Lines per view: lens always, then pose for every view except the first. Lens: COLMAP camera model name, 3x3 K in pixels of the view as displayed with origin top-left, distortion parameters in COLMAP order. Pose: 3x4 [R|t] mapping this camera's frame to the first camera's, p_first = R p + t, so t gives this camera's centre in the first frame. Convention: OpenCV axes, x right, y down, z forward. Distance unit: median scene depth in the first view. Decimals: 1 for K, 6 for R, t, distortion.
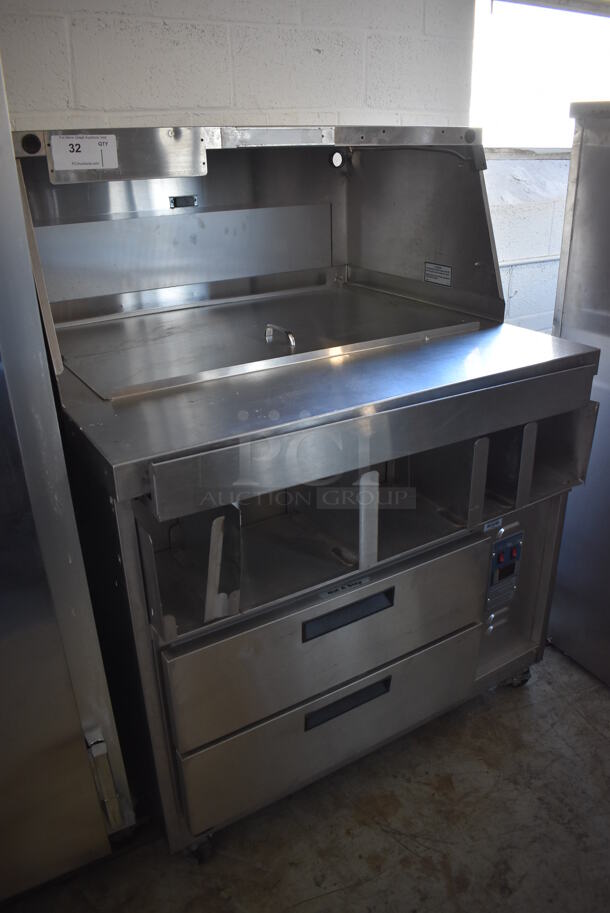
lens RADIAL K [[715.2, 0, 304.5], [0, 715.2, 449.9], [0, 0, 1]] dist [-0.096572, 0.014669]
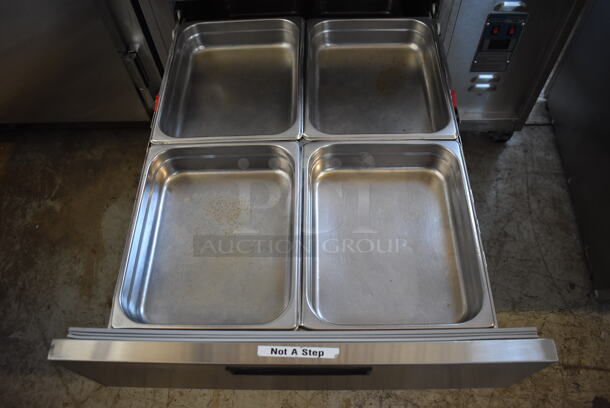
lens RADIAL K [[477.9, 0, 306.1], [0, 477.9, 206.3], [0, 0, 1]] dist [-0.096572, 0.014669]
pose [[0.844775, 0.449844, -0.289821, 0.378062], [-0.192458, 0.760765, 0.619835, -0.030021], [0.499315, -0.467843, 0.729251, 0.212342]]
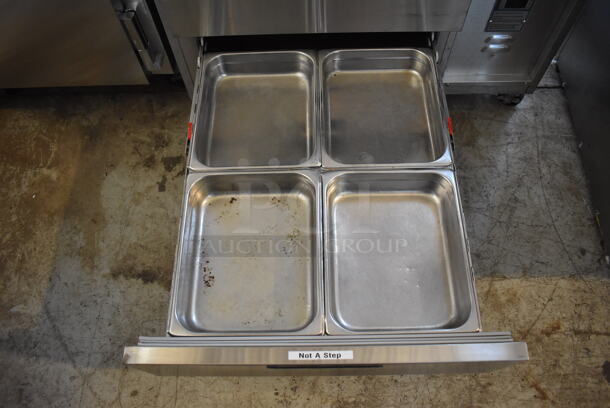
lens RADIAL K [[477.9, 0, 308.1], [0, 477.9, 206.3], [0, 0, 1]] dist [-0.096572, 0.014669]
pose [[0.854391, 0.462299, -0.237266, 0.344446], [-0.200173, 0.714183, 0.670726, -0.011480], [0.479528, -0.525568, 0.702731, 0.217105]]
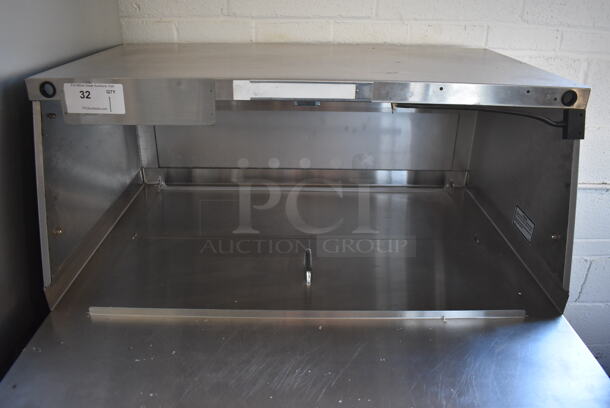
lens RADIAL K [[477.9, 0, 307.1], [0, 477.9, 201.6], [0, 0, 1]] dist [-0.096572, 0.014669]
pose [[0.856644, 0.250694, -0.450904, 0.256725], [-0.235498, 0.967644, 0.090583, -0.317840], [0.459023, 0.028590, 0.887964, 0.390833]]
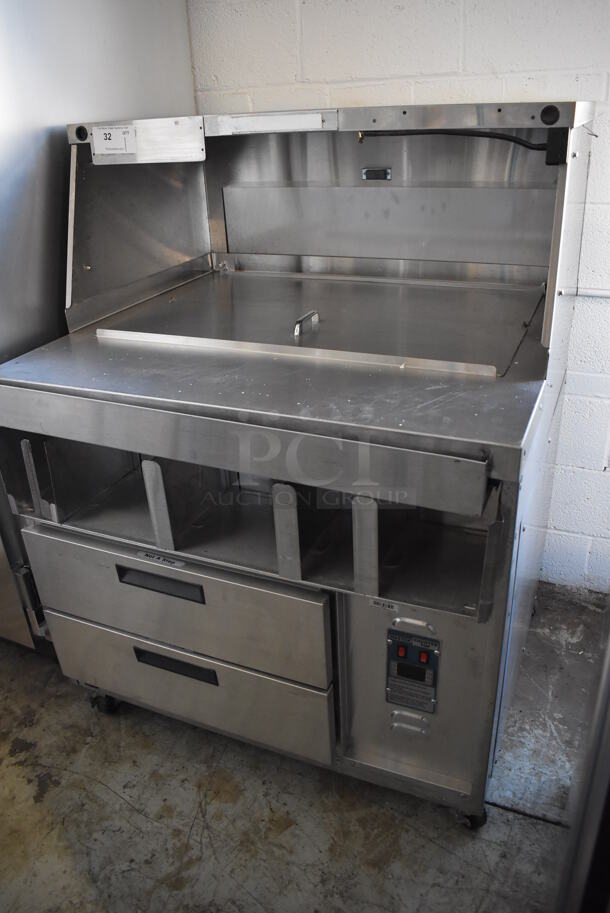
lens RADIAL K [[715.2, 0, 300.5], [0, 715.2, 449.8], [0, 0, 1]] dist [-0.096572, 0.014669]
pose [[0.563568, 0.358202, -0.744367, 0.769145], [-0.292339, 0.929264, 0.225844, -0.222045], [0.772612, 0.090329, 0.628420, 0.398001]]
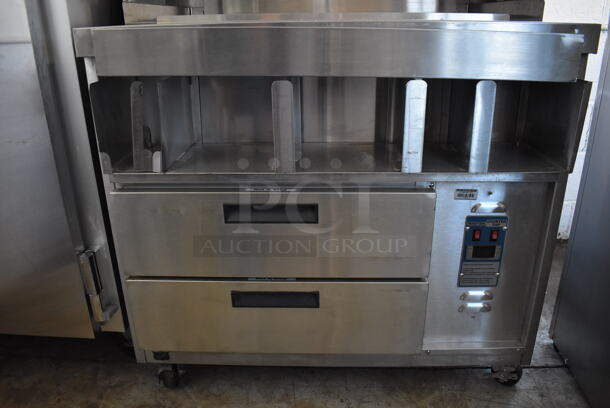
lens RADIAL K [[477.9, 0, 307.4], [0, 477.9, 200.3], [0, 0, 1]] dist [-0.096572, 0.014669]
pose [[0.833789, 0.203248, -0.513308, 0.433299], [-0.223746, 0.974391, 0.022375, 0.150434], [0.504711, 0.096195, 0.857912, 0.298306]]
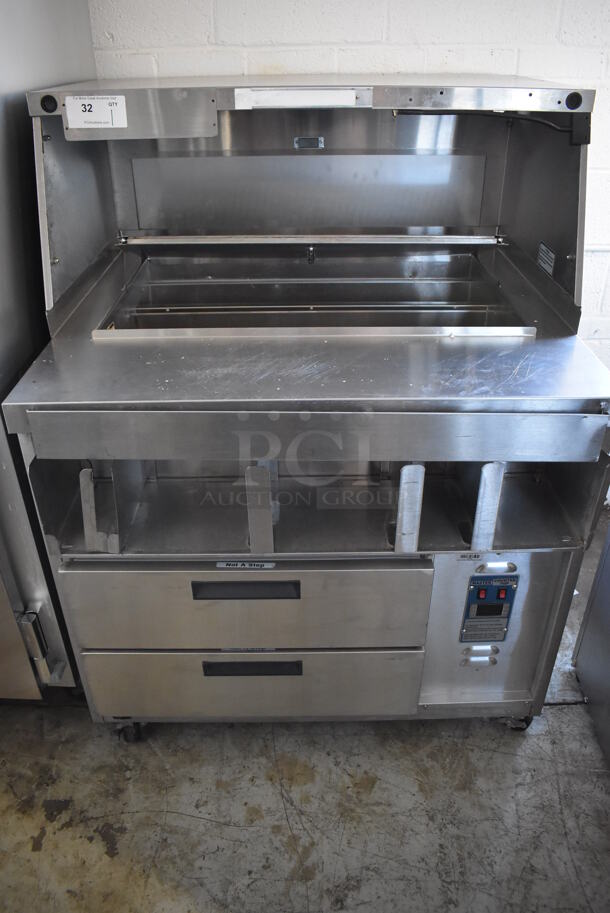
lens RADIAL K [[715.2, 0, 303.2], [0, 715.2, 452.9], [0, 0, 1]] dist [-0.096572, 0.014669]
pose [[0.854271, 0.279923, -0.438023, 0.447339], [-0.214753, 0.957407, 0.193010, -0.149559], [0.473395, -0.070816, 0.877999, 0.124329]]
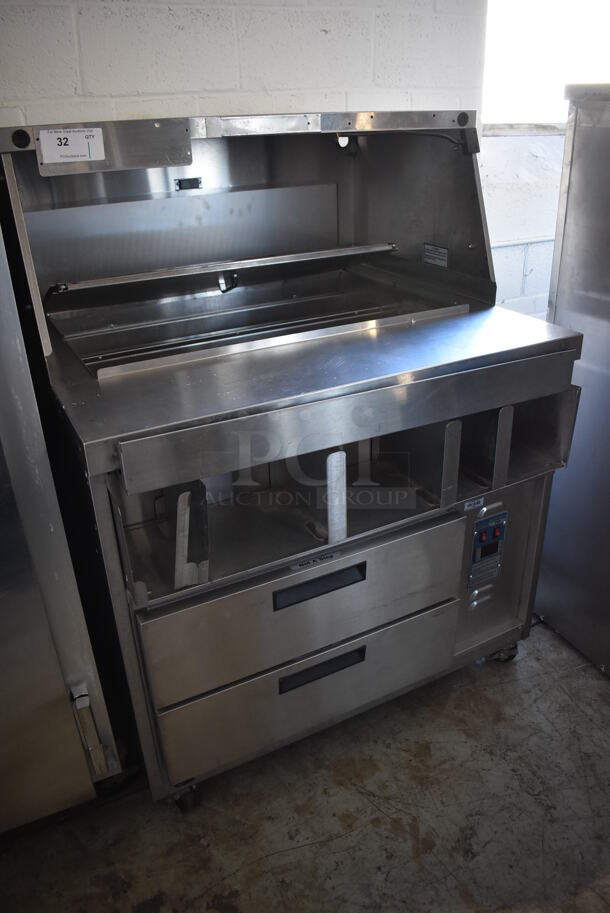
lens RADIAL K [[715.2, 0, 305.6], [0, 715.2, 450.2], [0, 0, 1]] dist [-0.096572, 0.014669]
pose [[0.997719, 0.020731, -0.064238, 0.088136], [-0.017963, 0.998897, 0.043384, -0.012962], [0.065067, -0.042132, 0.996991, -0.037940]]
